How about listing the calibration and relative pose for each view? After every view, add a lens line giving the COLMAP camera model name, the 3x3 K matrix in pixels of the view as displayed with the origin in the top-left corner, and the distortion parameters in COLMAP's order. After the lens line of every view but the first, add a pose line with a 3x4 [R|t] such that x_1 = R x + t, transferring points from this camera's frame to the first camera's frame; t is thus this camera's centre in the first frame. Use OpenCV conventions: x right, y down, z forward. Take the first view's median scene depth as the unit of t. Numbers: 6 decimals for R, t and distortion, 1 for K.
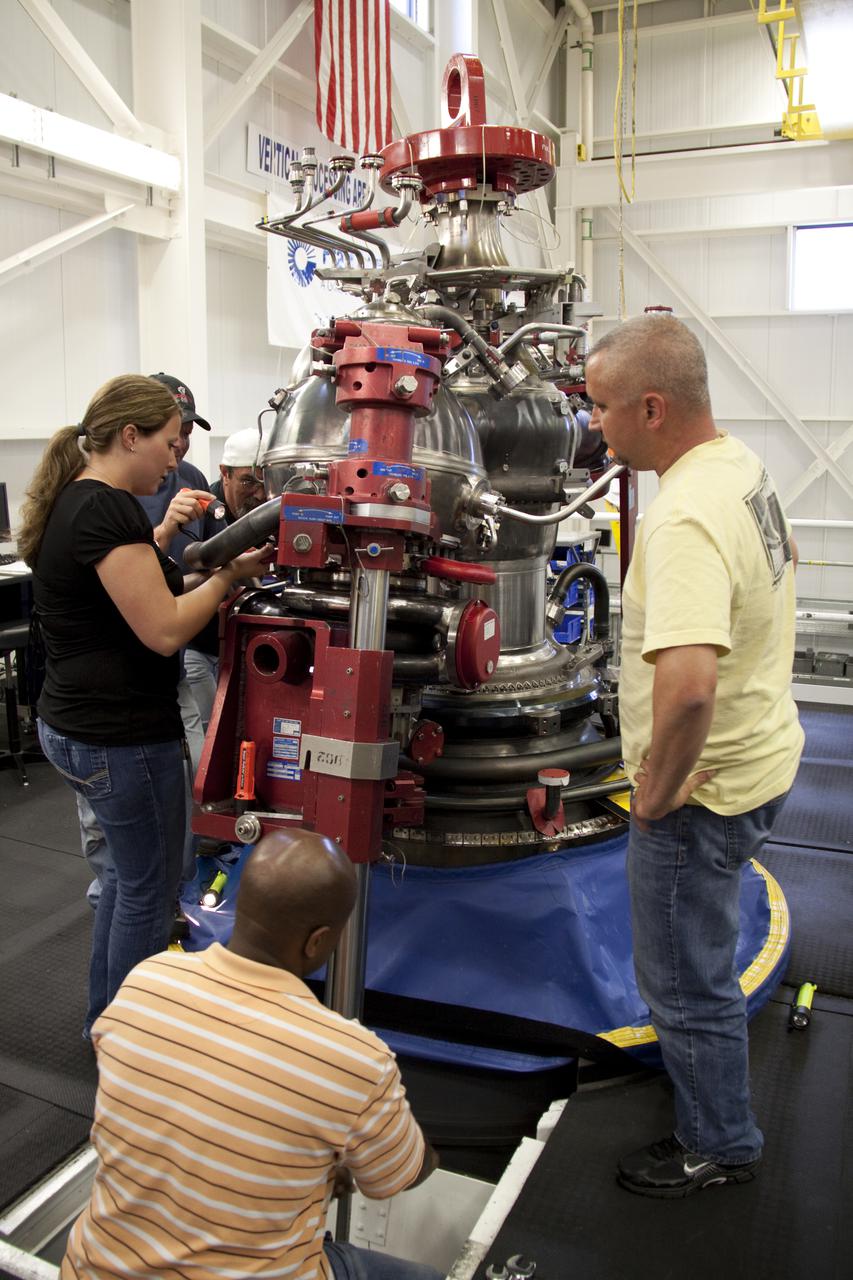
lens RADIAL K [[1052.5, 0, 399.3], [0, 1052.5, 641.0], [0, 0, 1]] dist [-0.195738, 0.156580]
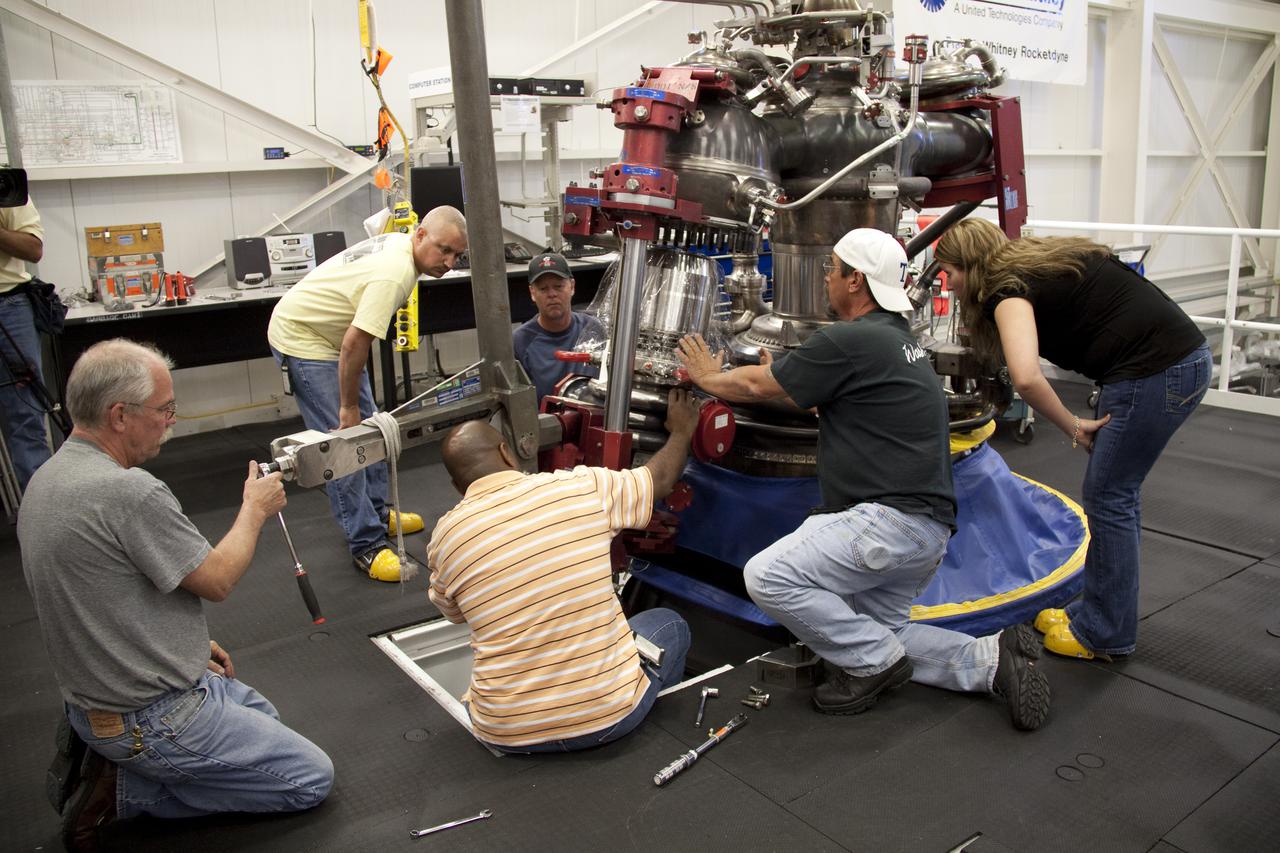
lens RADIAL K [[1052.5, 0, 640.0], [0, 1052.5, 426.5], [0, 0, 1]] dist [-0.195738, 0.156580]
pose [[0.878444, 0.089539, -0.469382, 0.501843], [-0.062325, 0.995365, 0.073234, 0.062044], [0.473764, -0.035078, 0.879953, -0.212489]]
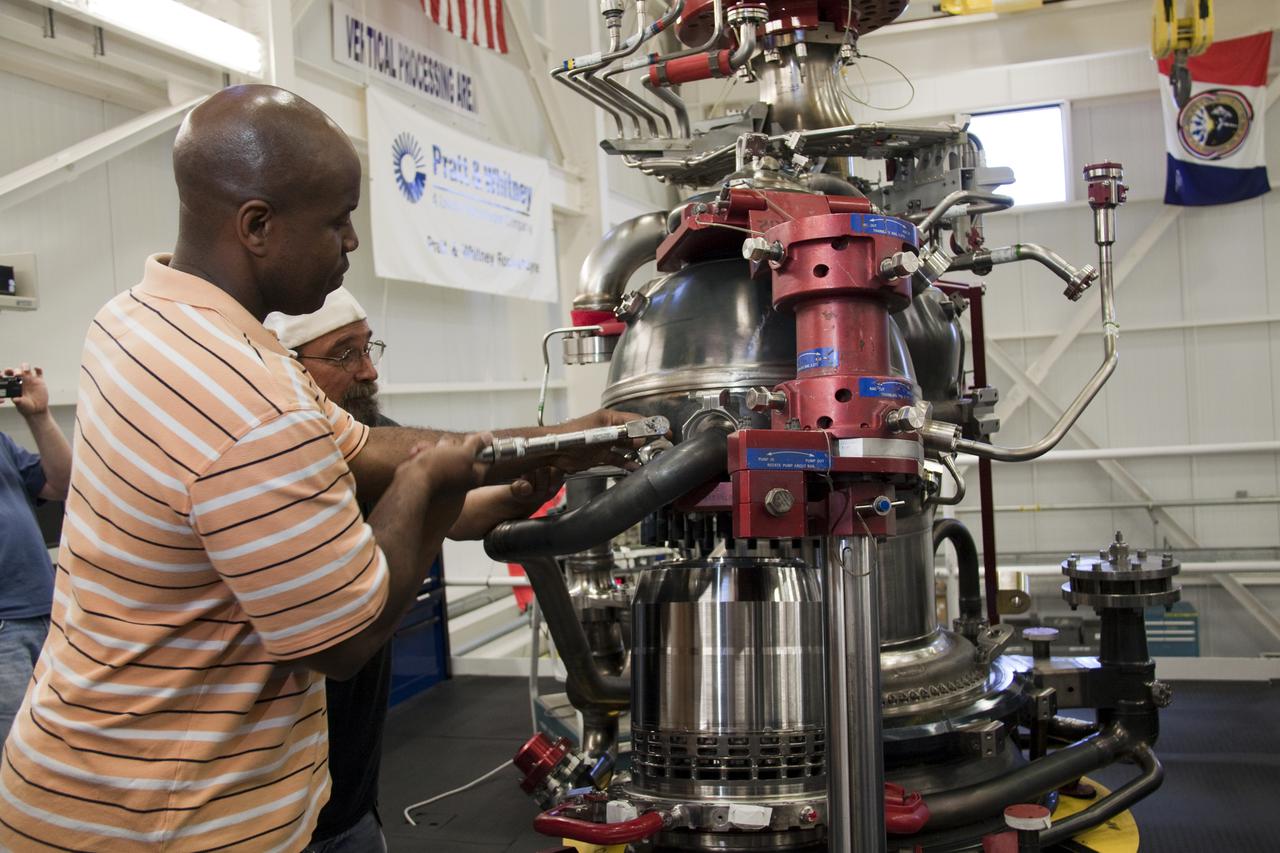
lens RADIAL K [[1285.0, 0, 639.7], [0, 1285.0, 392.0], [0, 0, 1]] dist [-0.125254, 0.365668]
pose [[0.987569, -0.054703, 0.147361, -0.201516], [0.082193, 0.978824, -0.187479, -0.011767], [-0.133985, 0.197260, 0.971152, 0.144209]]
